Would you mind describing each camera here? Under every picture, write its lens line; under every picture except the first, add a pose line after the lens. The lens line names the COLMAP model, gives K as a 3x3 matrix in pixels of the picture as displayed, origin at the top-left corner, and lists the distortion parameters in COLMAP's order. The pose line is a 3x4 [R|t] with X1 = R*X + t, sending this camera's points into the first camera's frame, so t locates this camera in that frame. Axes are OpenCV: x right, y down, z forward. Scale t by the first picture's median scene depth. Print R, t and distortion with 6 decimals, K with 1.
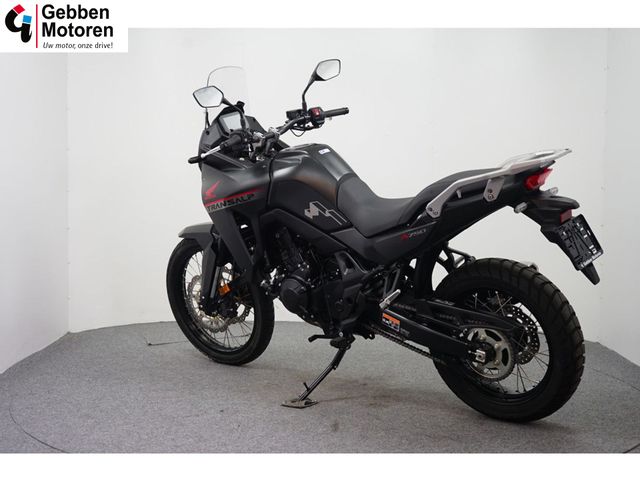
lens RADIAL K [[961.9, 0, 321.2], [0, 961.9, 238.8], [0, 0, 1]] dist [-0.091427, 0.000000]
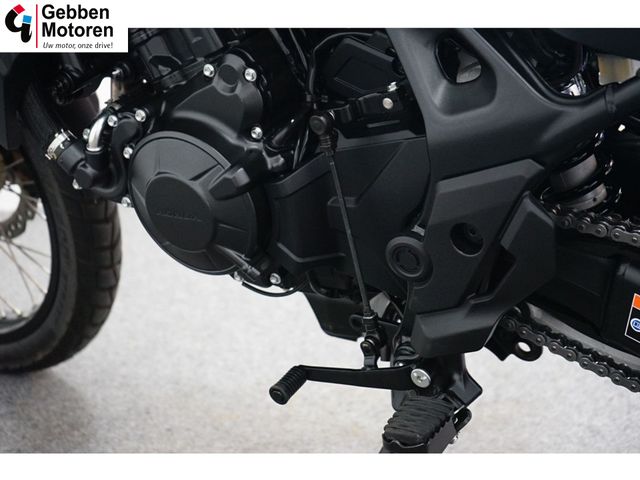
lens RADIAL K [[1216.0, 0, 319.1], [0, 1216.0, 240.2], [0, 0, 1]] dist [0.009297, 0.000000]
pose [[0.993843, -0.065100, 0.089656, -0.025857], [0.042619, 0.971540, 0.233008, 0.001556], [-0.102273, -0.227753, 0.968333, 0.734768]]
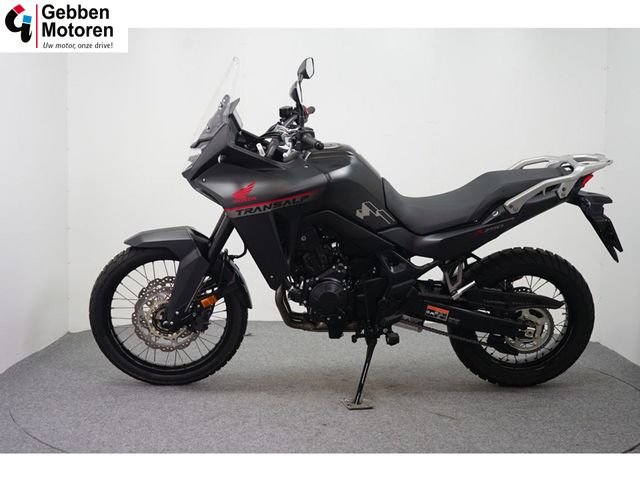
lens RADIAL K [[961.9, 0, 318.5], [0, 961.9, 242.4], [0, 0, 1]] dist [-0.091427, 0.000000]
pose [[0.740802, -0.052791, 0.669645, -0.712575], [0.044028, 0.998579, 0.030016, -0.028616], [-0.670279, 0.007247, 0.742074, 0.286291]]
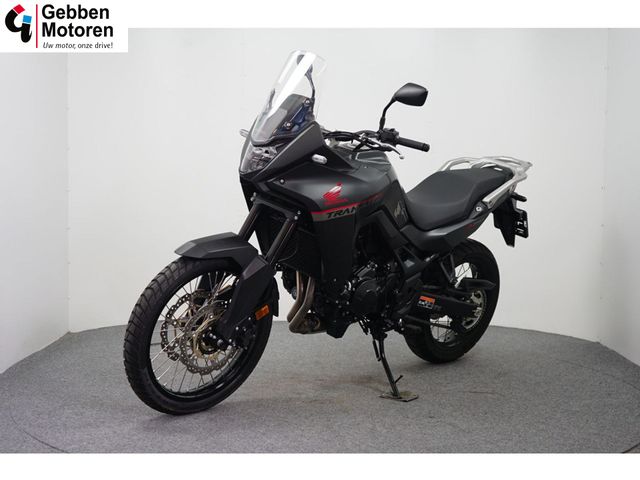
lens RADIAL K [[961.9, 0, 320.6], [0, 961.9, 239.1], [0, 0, 1]] dist [-0.091427, 0.000000]
pose [[0.107990, -0.080892, 0.990856, -1.044011], [0.055736, 0.995609, 0.075206, -0.080178], [-0.992588, 0.047105, 0.112024, 0.961888]]
